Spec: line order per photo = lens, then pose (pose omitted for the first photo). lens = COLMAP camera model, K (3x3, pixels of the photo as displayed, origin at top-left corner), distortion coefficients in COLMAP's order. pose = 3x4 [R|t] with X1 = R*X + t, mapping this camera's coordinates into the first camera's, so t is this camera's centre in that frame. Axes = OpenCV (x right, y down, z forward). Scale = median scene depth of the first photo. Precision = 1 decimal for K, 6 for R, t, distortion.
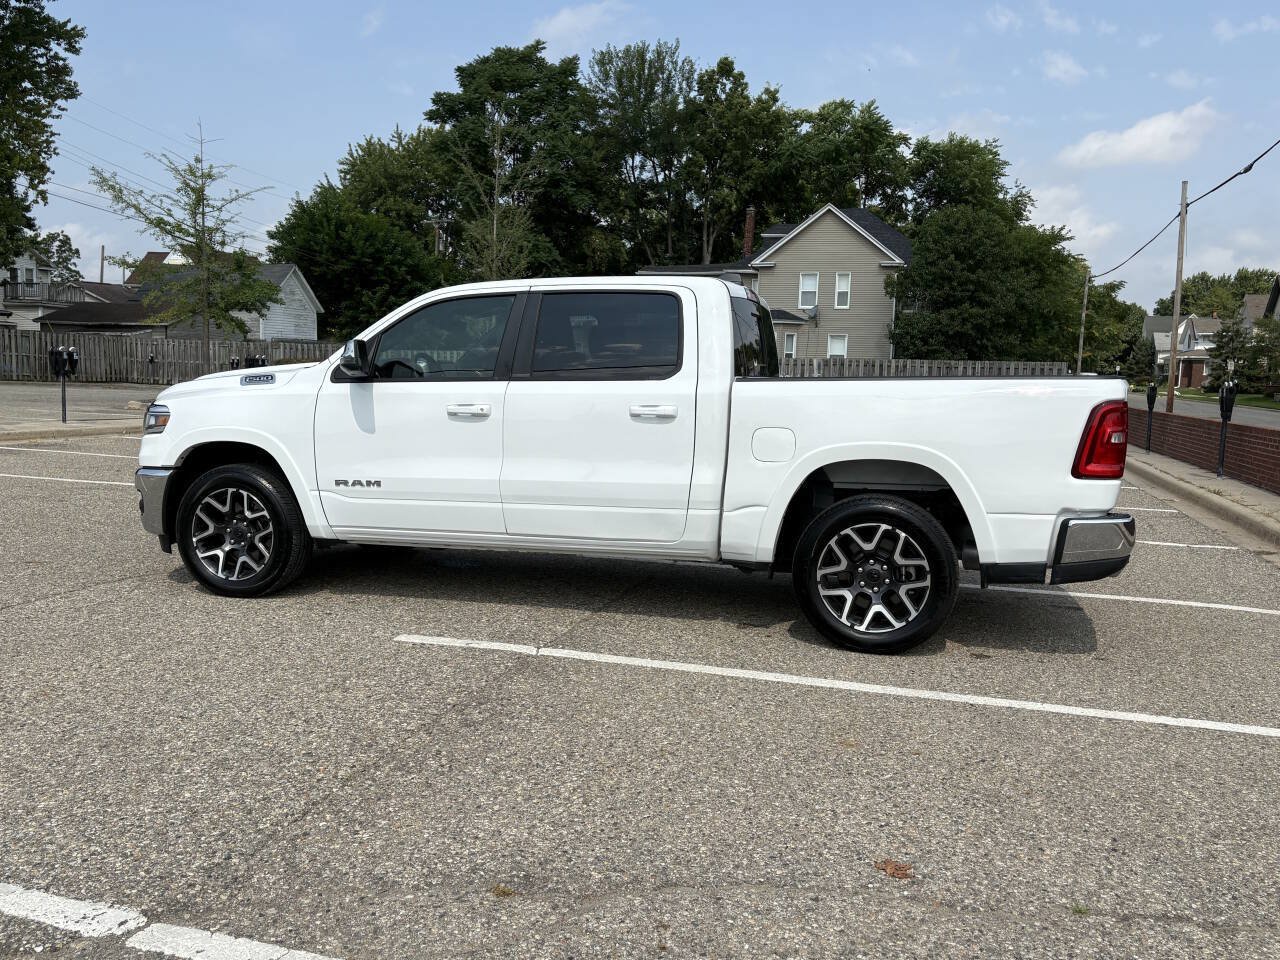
lens RADIAL K [[1081.8, 0, 639.7], [0, 1081.8, 483.7], [0, 0, 1]] dist [0.050104, -0.063804]
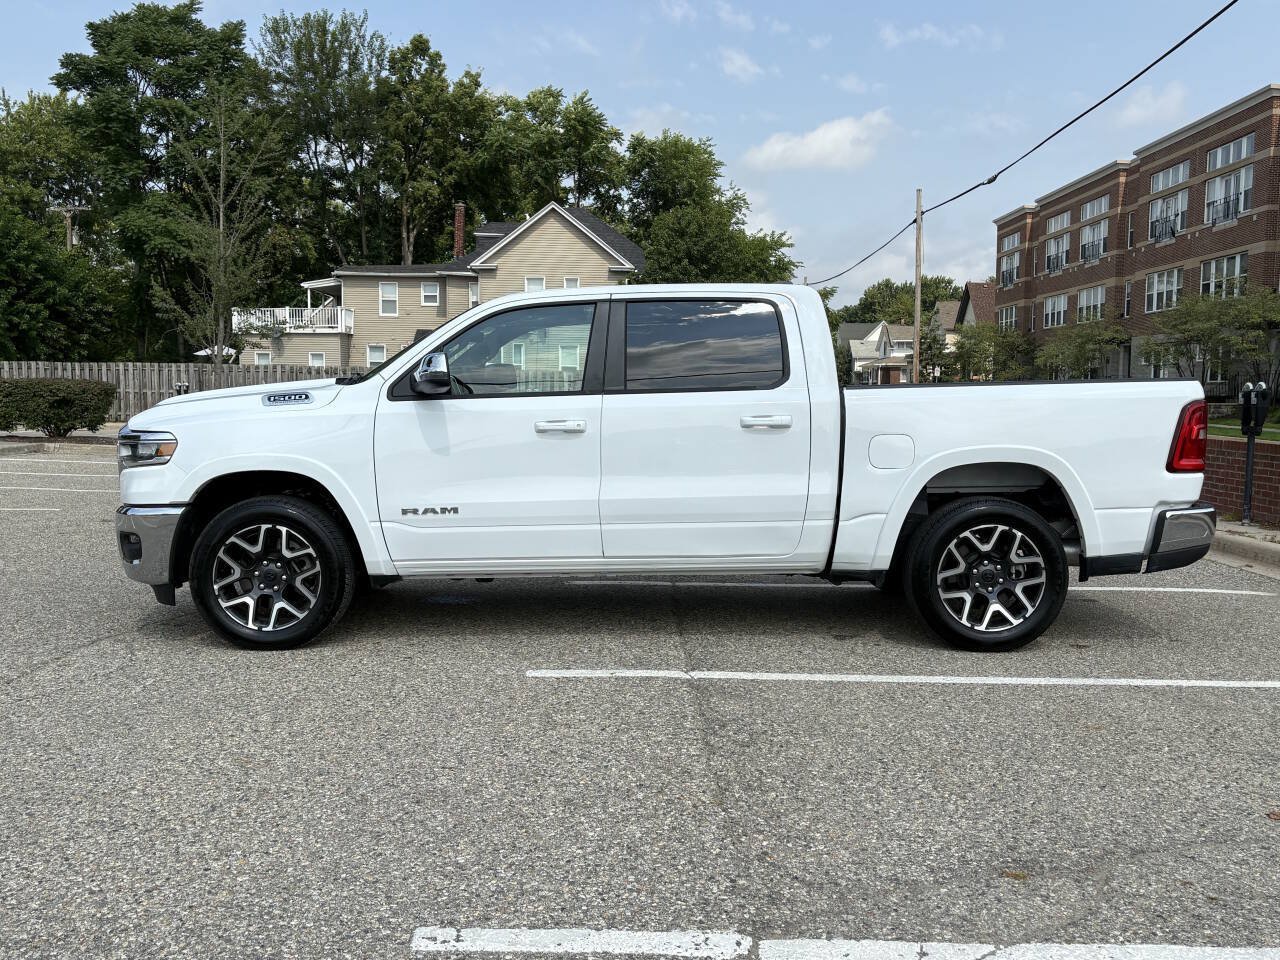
lens RADIAL K [[1216.3, 0, 636.2], [0, 1216.3, 494.0], [0, 0, 1]] dist [0.026107, 0.000000]
pose [[0.961049, -0.041854, 0.273189, -0.068026], [0.045781, 0.998919, -0.008011, 0.000243], [-0.272558, 0.020206, 0.961927, -0.003151]]
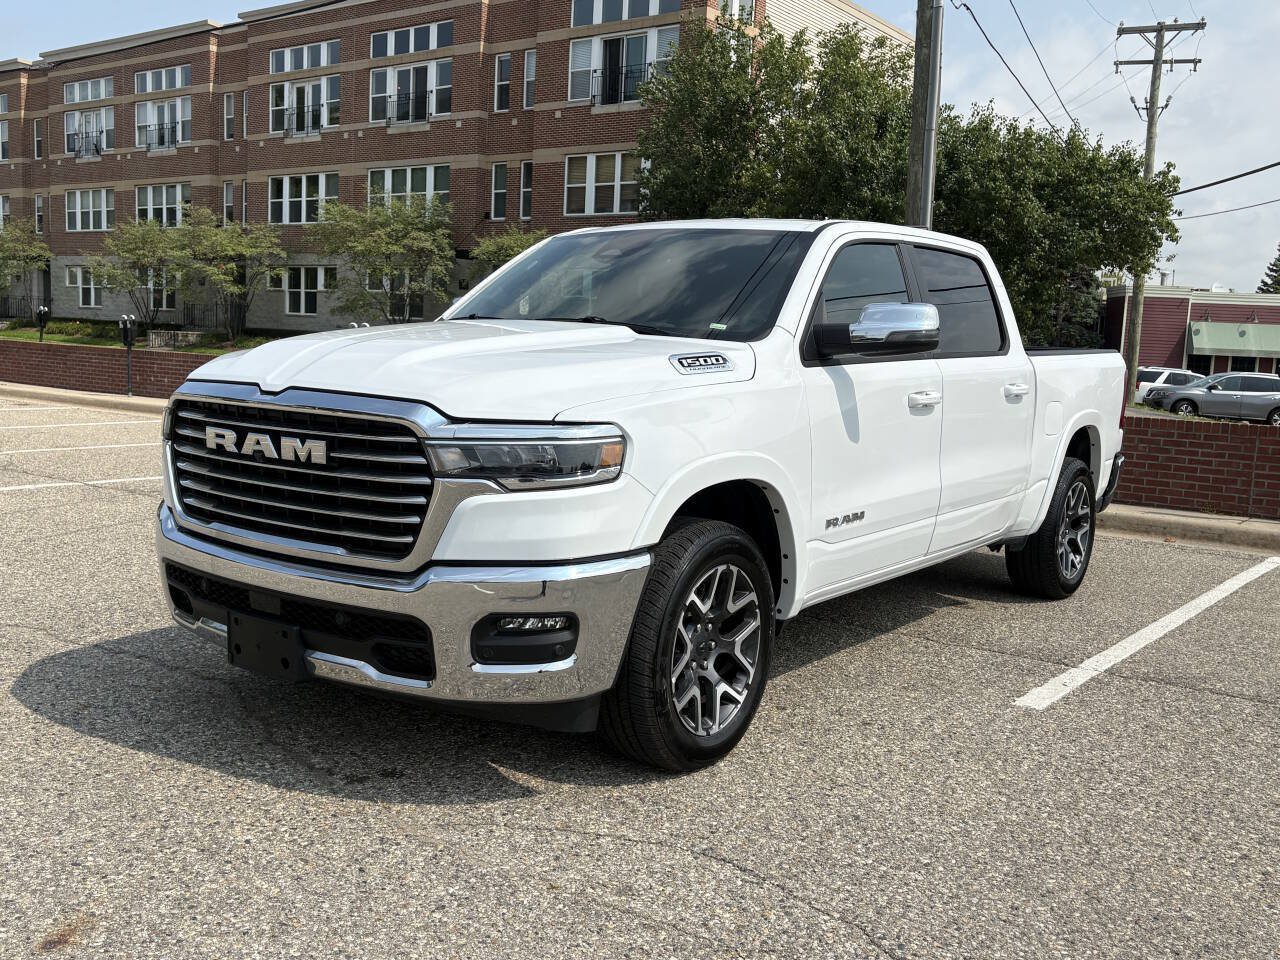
lens RADIAL K [[1216.3, 0, 635.6], [0, 1216.3, 489.4], [0, 0, 1]] dist [0.026107, 0.000000]
pose [[0.353143, -0.120994, 0.927712, -0.180680], [0.061492, 0.992460, 0.106032, -0.019114], [-0.933546, 0.019602, 0.357920, 0.157307]]
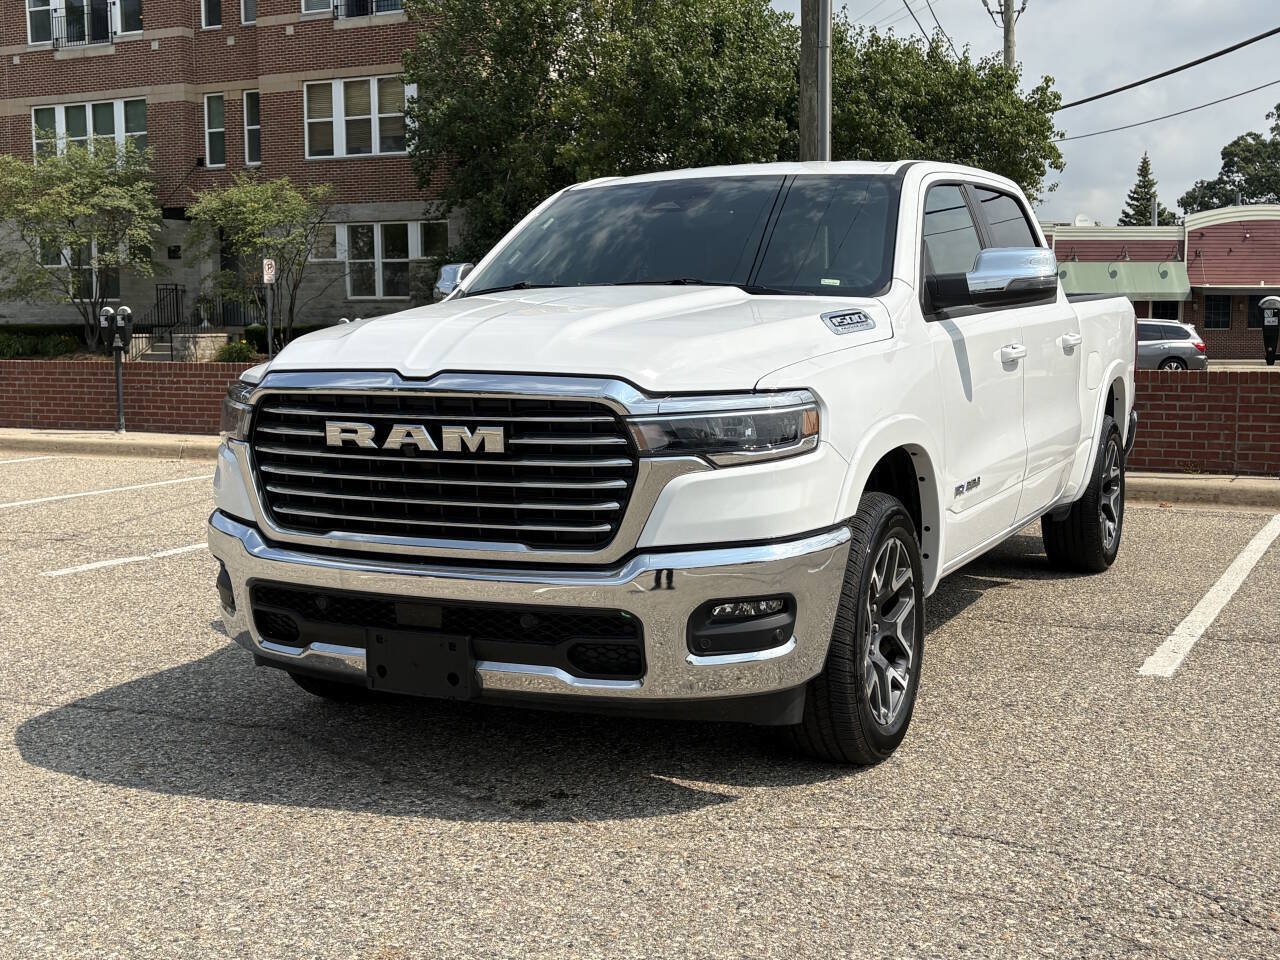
lens RADIAL K [[1557.5, 0, 631.5], [0, 1557.5, 478.9], [0, 0, 1]] dist [0.034000, 0.000000]
pose [[0.185427, -0.125665, 0.974590, -0.208722], [0.110754, 0.988142, 0.106340, -0.021502], [-0.976397, 0.088222, 0.197147, 0.185869]]
